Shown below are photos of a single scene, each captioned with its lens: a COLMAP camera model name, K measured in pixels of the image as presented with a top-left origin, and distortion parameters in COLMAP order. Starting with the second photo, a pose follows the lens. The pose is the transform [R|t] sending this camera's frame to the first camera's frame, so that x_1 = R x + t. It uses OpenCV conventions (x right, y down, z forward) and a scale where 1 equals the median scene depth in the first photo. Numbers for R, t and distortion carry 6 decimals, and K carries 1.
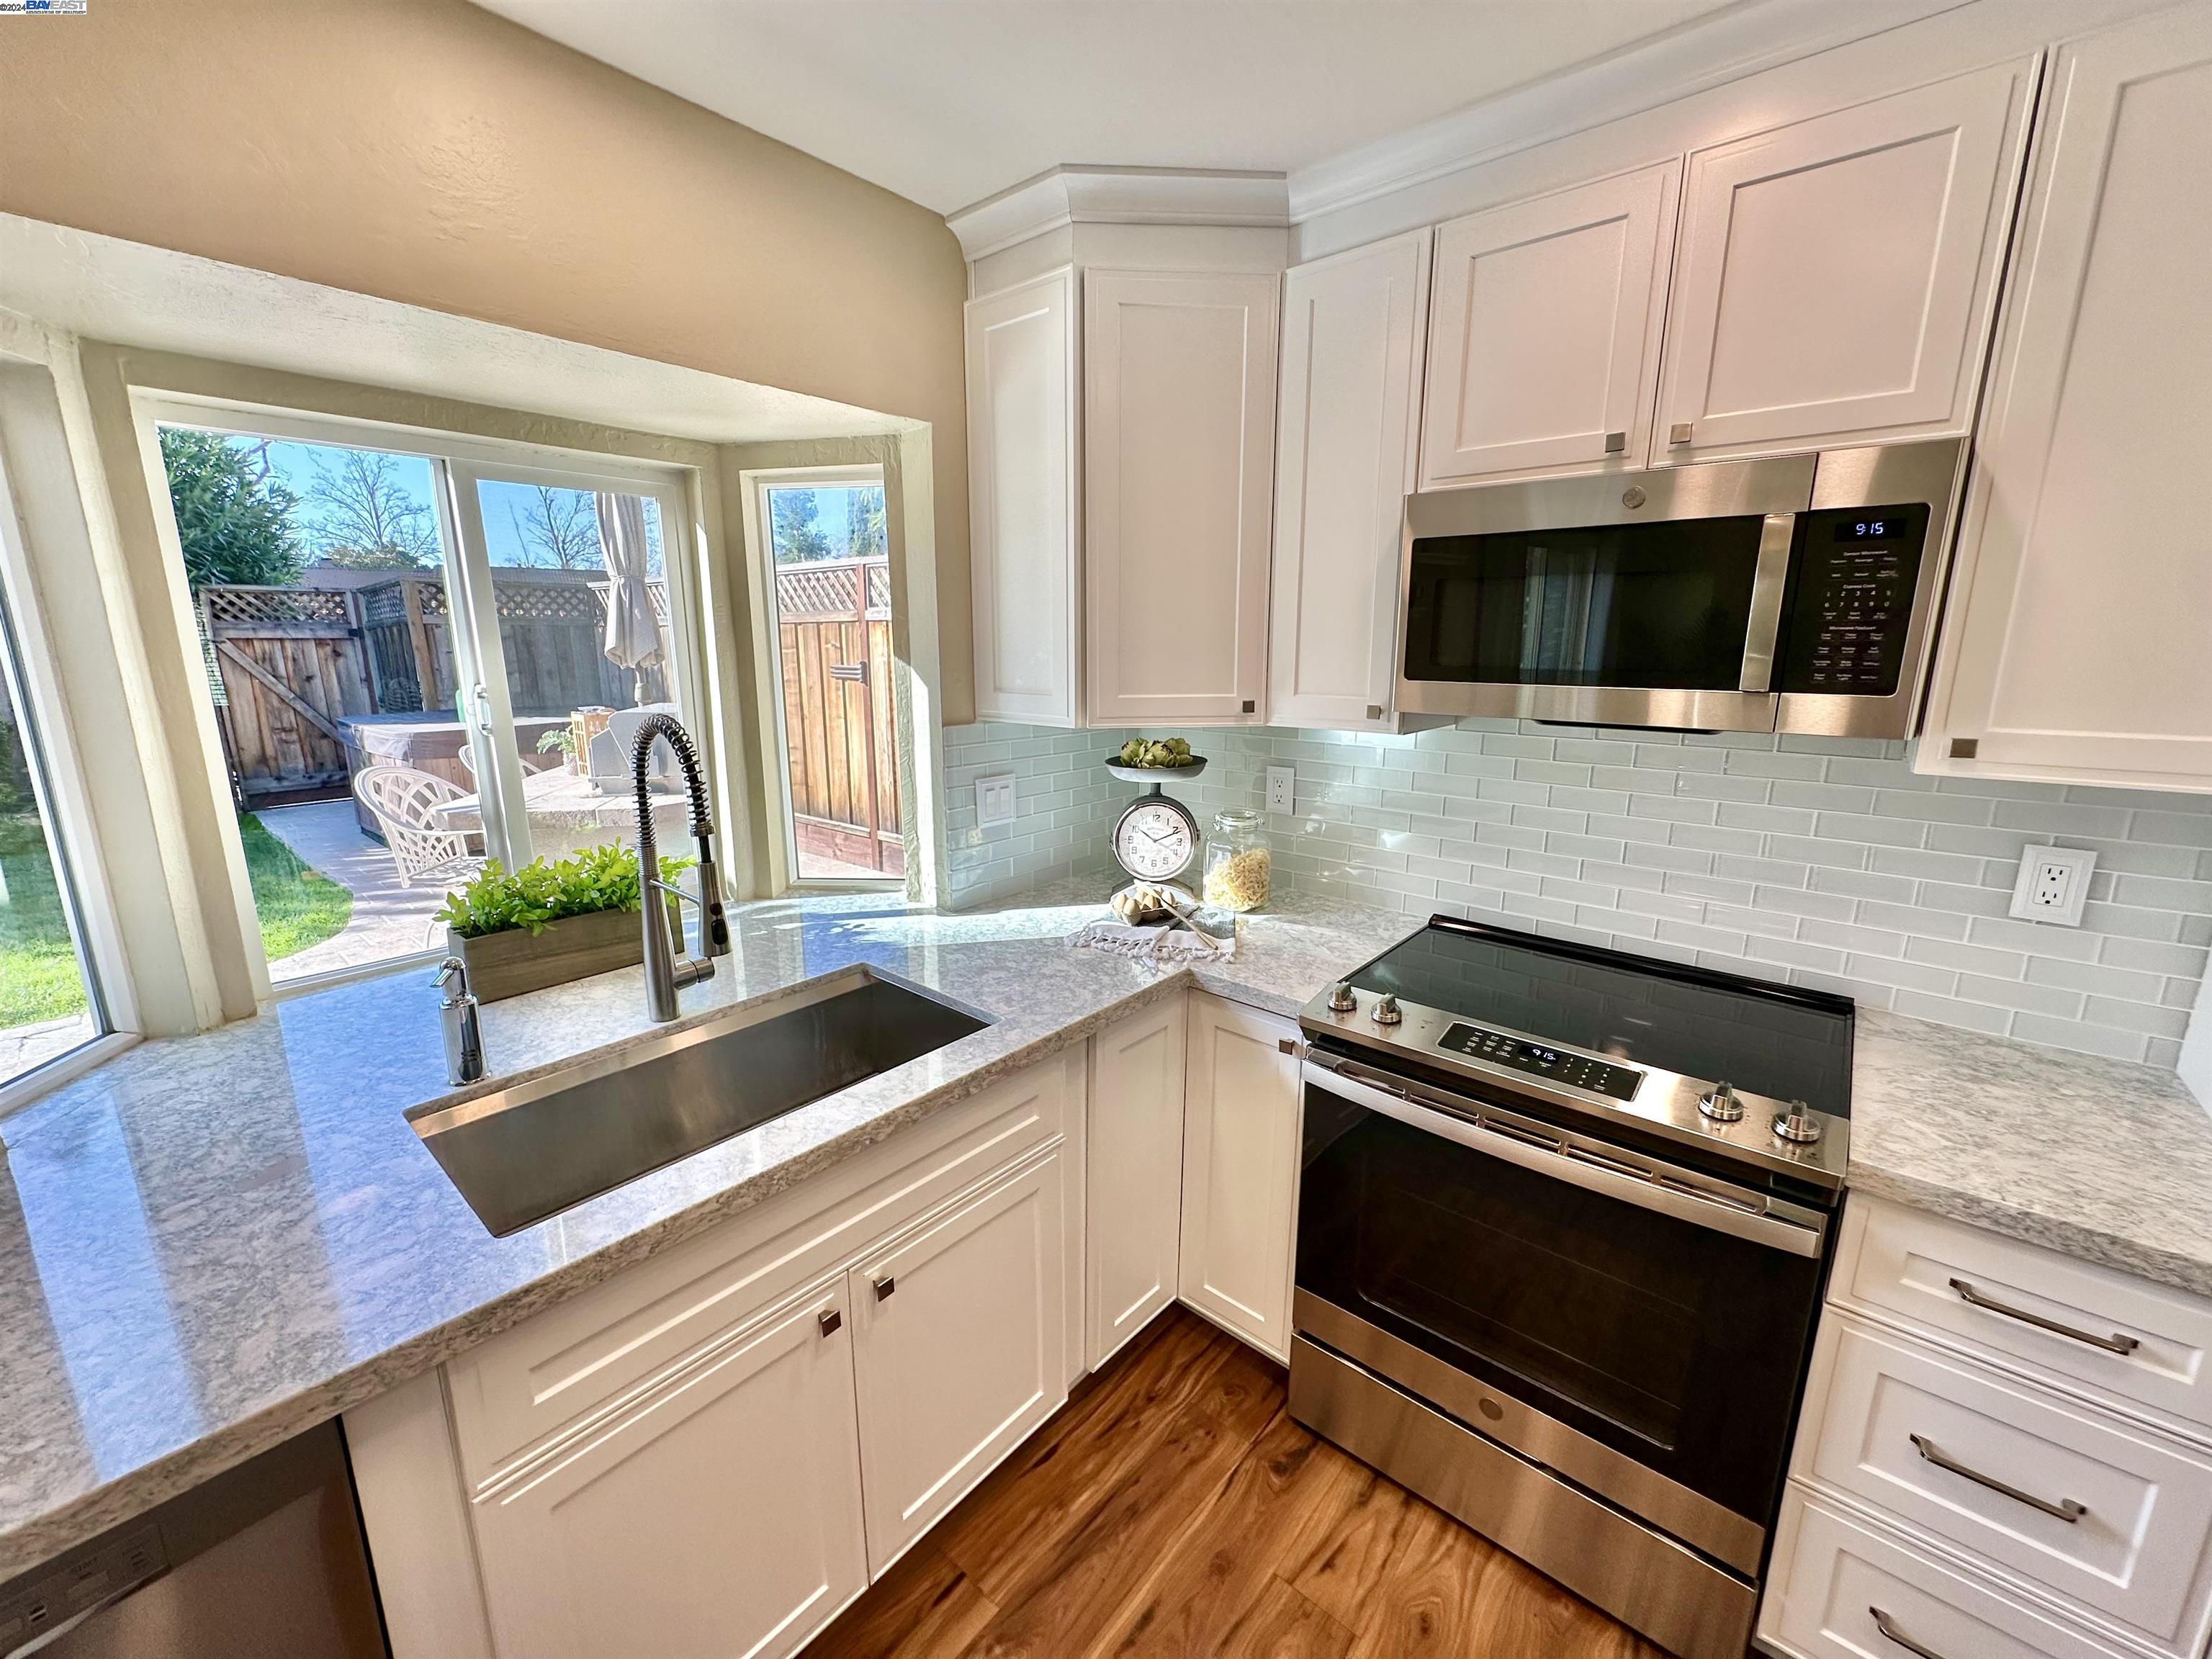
lens RADIAL K [[876.5, 0, 1101.2], [0, 876.5, 826.2], [0, 0, 1]] dist [0.000413, -0.000294]
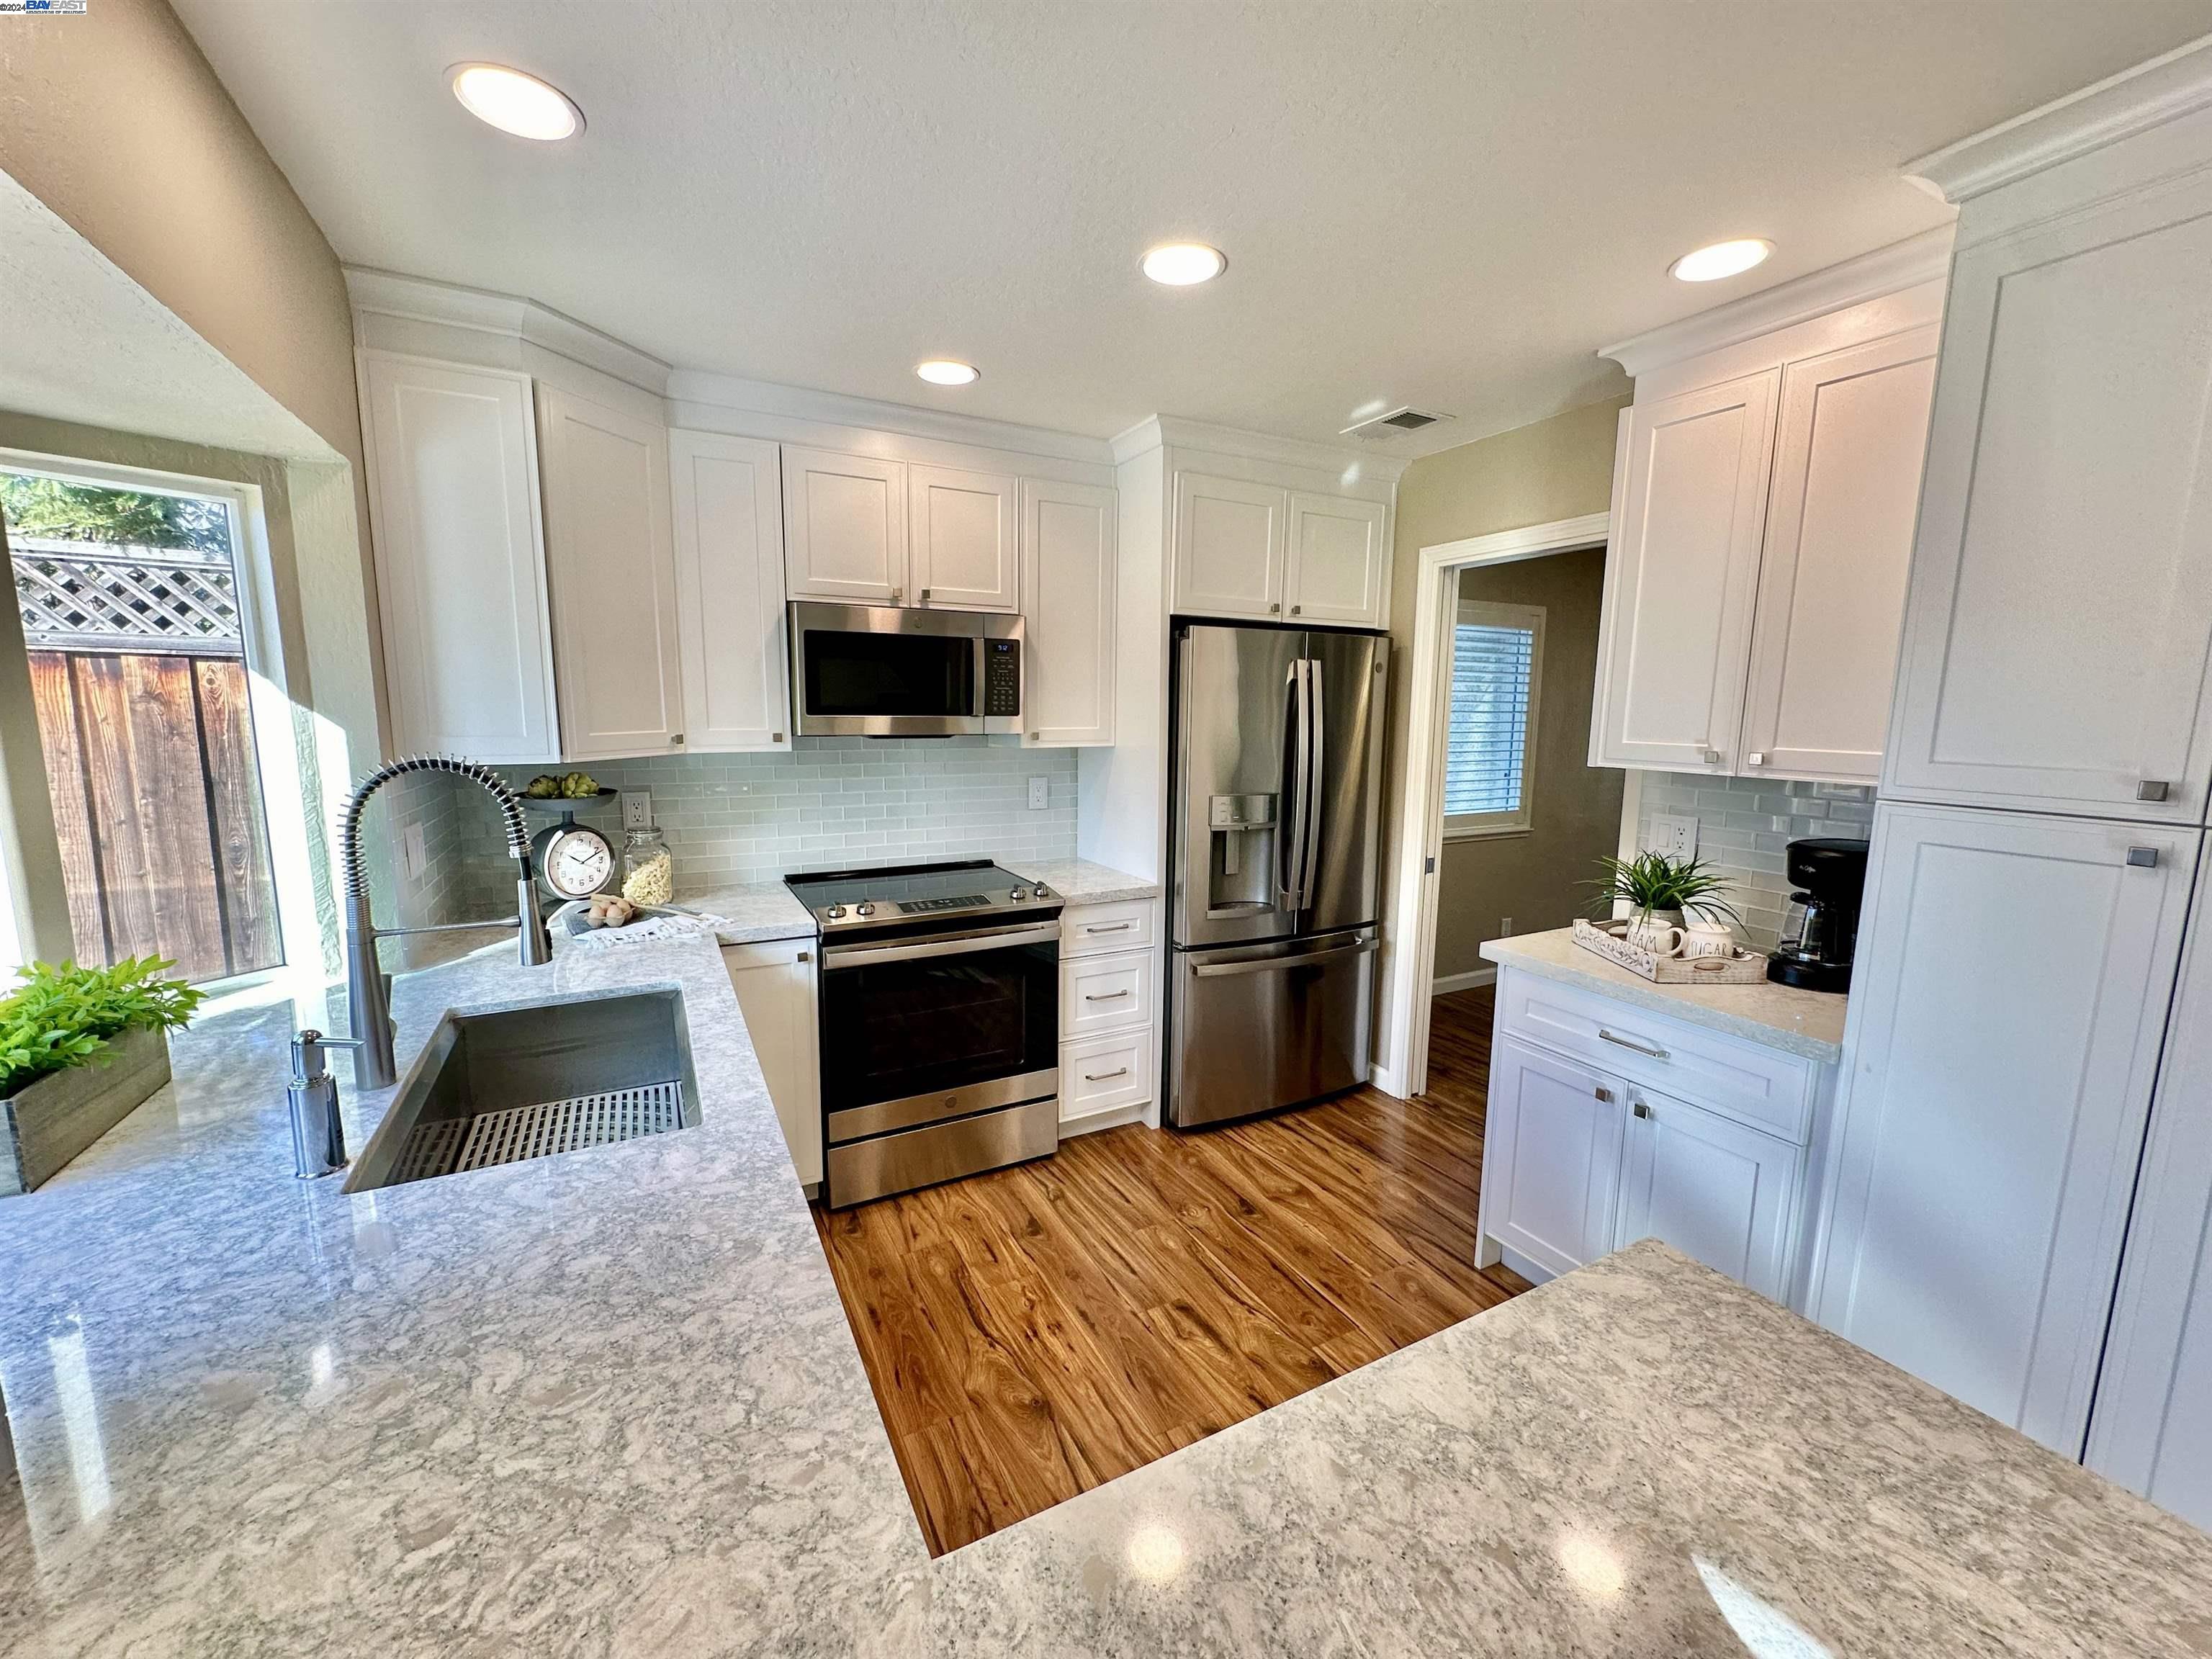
lens RADIAL K [[876.5, 0, 1101.2], [0, 876.5, 826.2], [0, 0, 1]] dist [0.000413, -0.000294]
pose [[0.364862, -0.126491, 0.922429, -1.014649], [0.185347, 0.980767, 0.061178, 0.036189], [-0.912427, 0.148648, 0.381289, -0.077865]]
